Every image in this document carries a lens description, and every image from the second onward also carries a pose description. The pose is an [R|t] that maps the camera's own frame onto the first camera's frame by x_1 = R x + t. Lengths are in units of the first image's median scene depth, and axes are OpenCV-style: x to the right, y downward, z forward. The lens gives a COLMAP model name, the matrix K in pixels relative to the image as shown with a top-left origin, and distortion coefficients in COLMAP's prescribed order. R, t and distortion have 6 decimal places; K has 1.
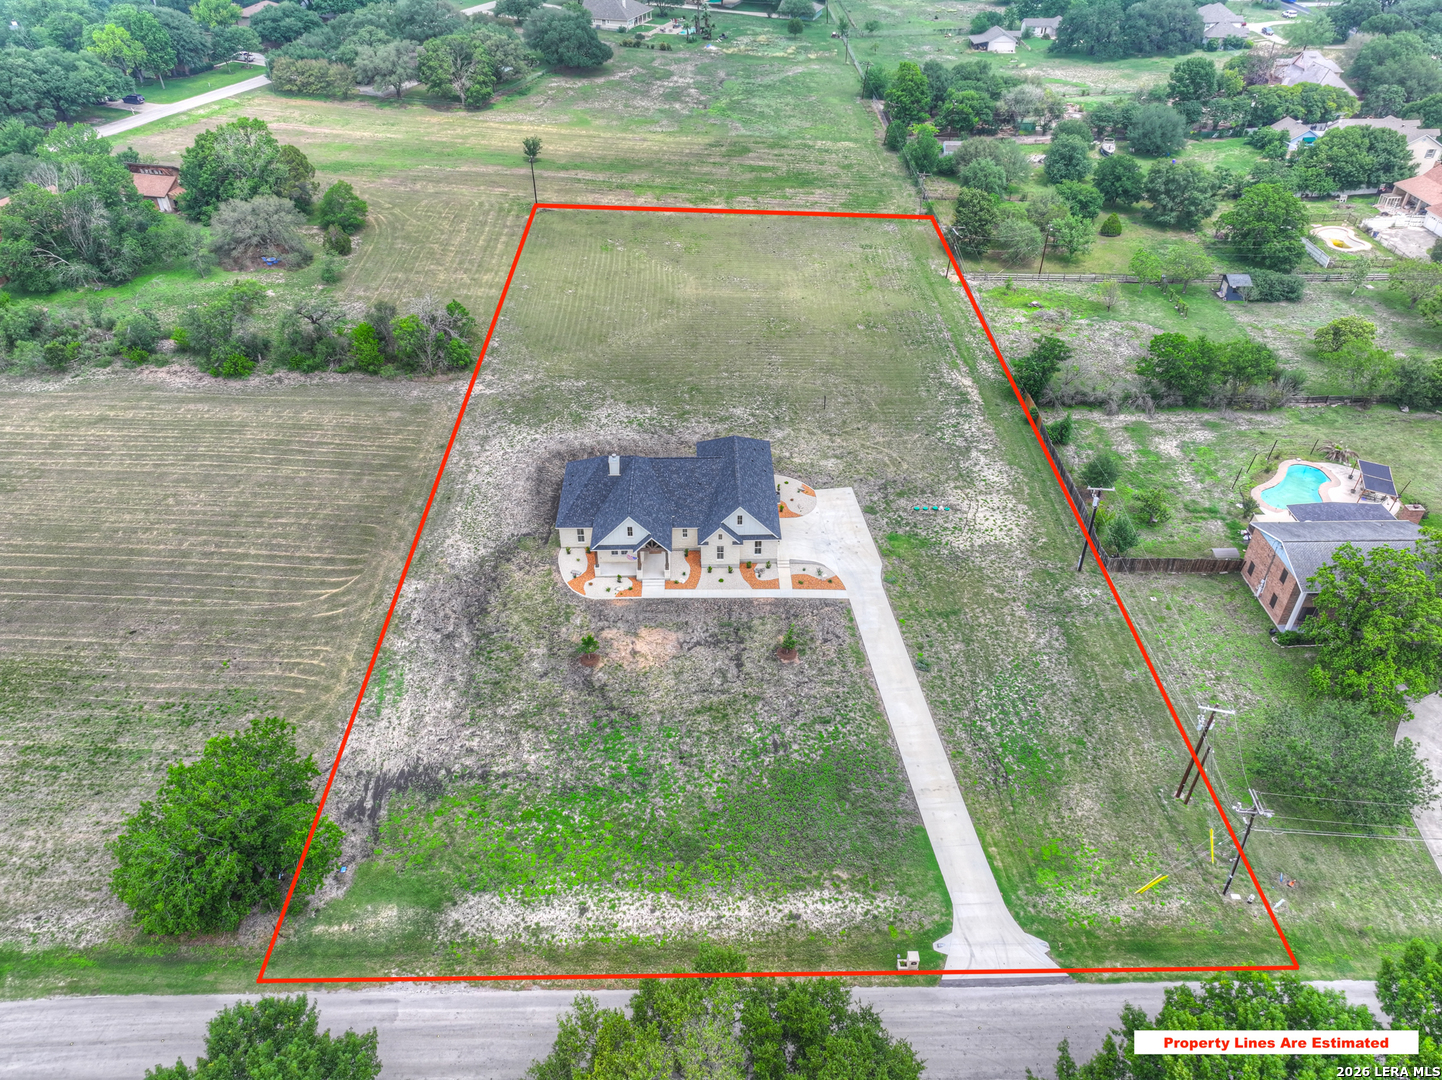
lens RADIAL K [[1012.8, 0, 721.0], [0, 1012.8, 540.0], [0, 0, 1]] dist [0.004075, 0.010752]
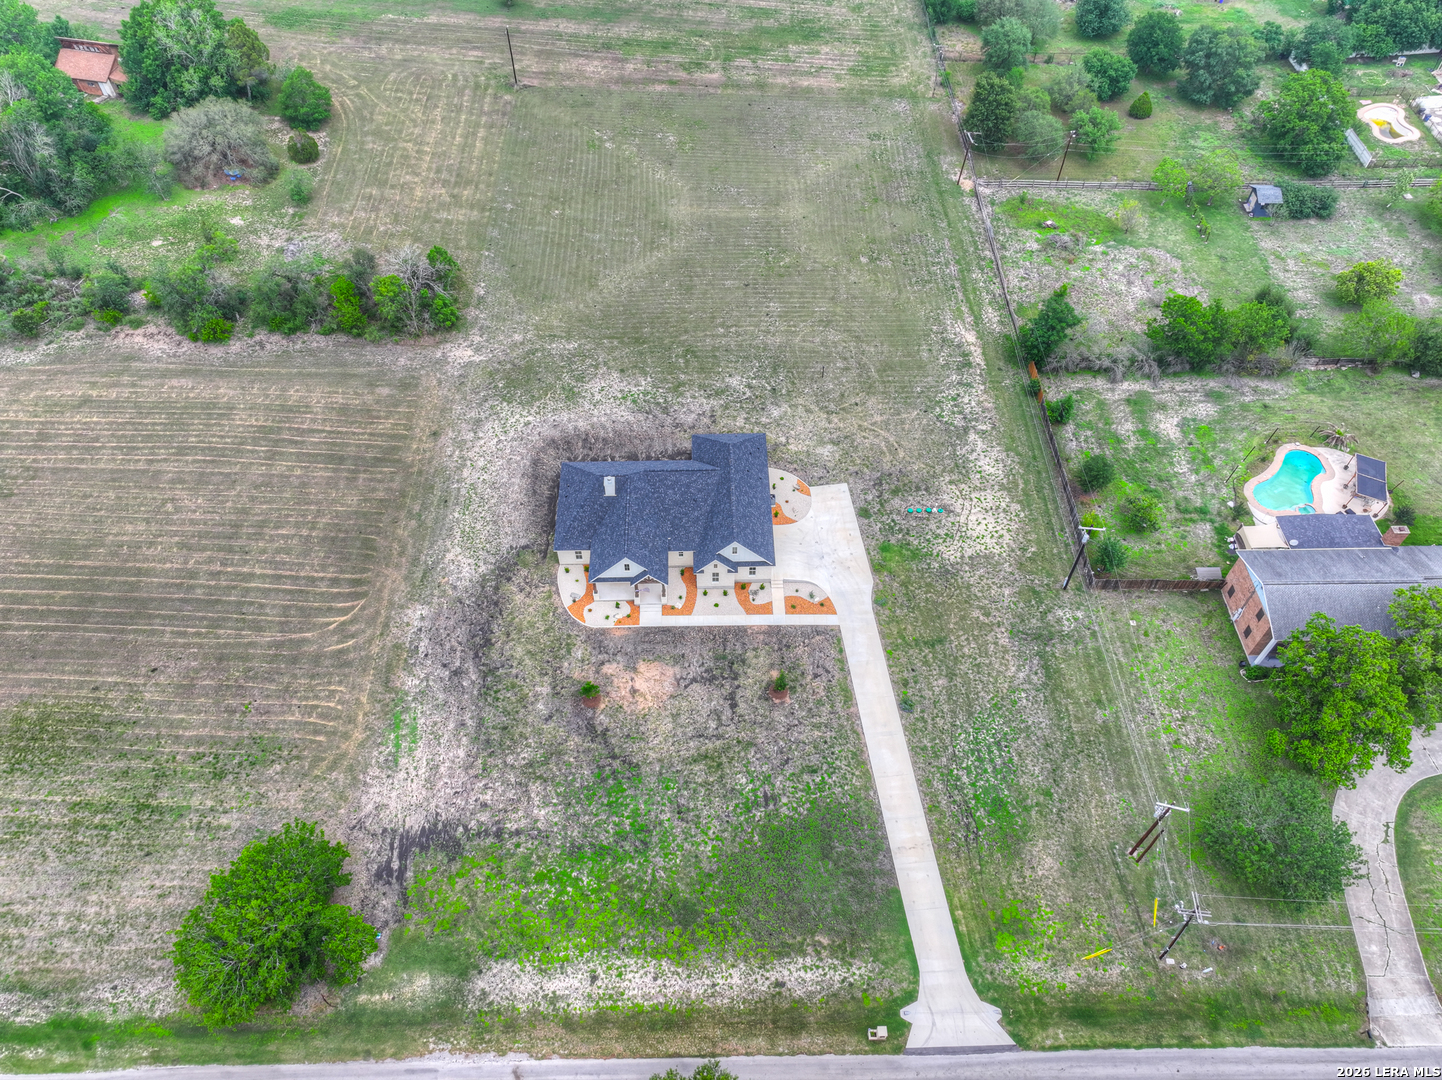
lens RADIAL K [[1012.8, 0, 721.0], [0, 1012.8, 540.0], [0, 0, 1]] dist [0.004075, 0.010752]
pose [[0.999997, 0.000658, 0.002508, 0.002172], [-0.001270, 0.967664, 0.252240, -0.270930], [-0.002260, -0.252242, 0.967661, 0.017379]]
